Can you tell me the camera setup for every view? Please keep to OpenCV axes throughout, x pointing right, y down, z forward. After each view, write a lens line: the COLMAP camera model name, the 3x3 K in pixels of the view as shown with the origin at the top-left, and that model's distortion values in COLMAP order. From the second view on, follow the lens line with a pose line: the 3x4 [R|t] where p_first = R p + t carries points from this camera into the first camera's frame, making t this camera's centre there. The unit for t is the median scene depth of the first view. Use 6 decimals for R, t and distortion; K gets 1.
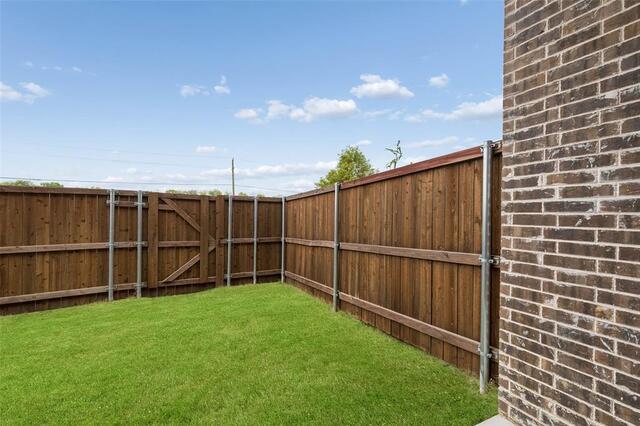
lens RADIAL K [[290.9, 0, 318.9], [0, 290.9, 213.6], [0, 0, 1]] dist [0.018285, 0.000272]
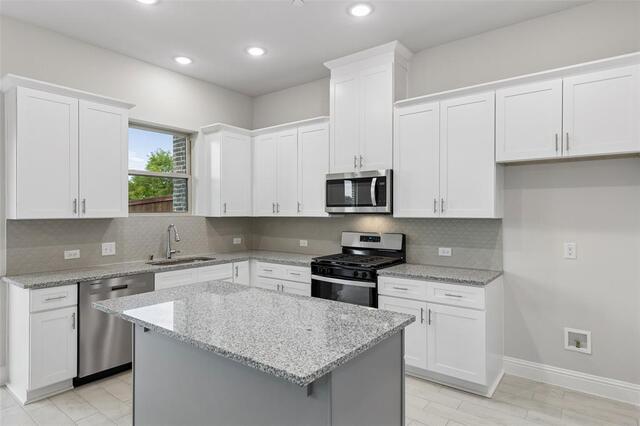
lens RADIAL K [[365.3, 0, 321.1], [0, 365.3, 213.0], [0, 0, 1]] dist [-0.000768, -0.000300]
pose [[0.899036, -0.009630, 0.437768, 0.426487], [0.008198, 0.999953, 0.005160, -0.121446], [-0.437797, -0.001050, 0.899073, -2.649466]]
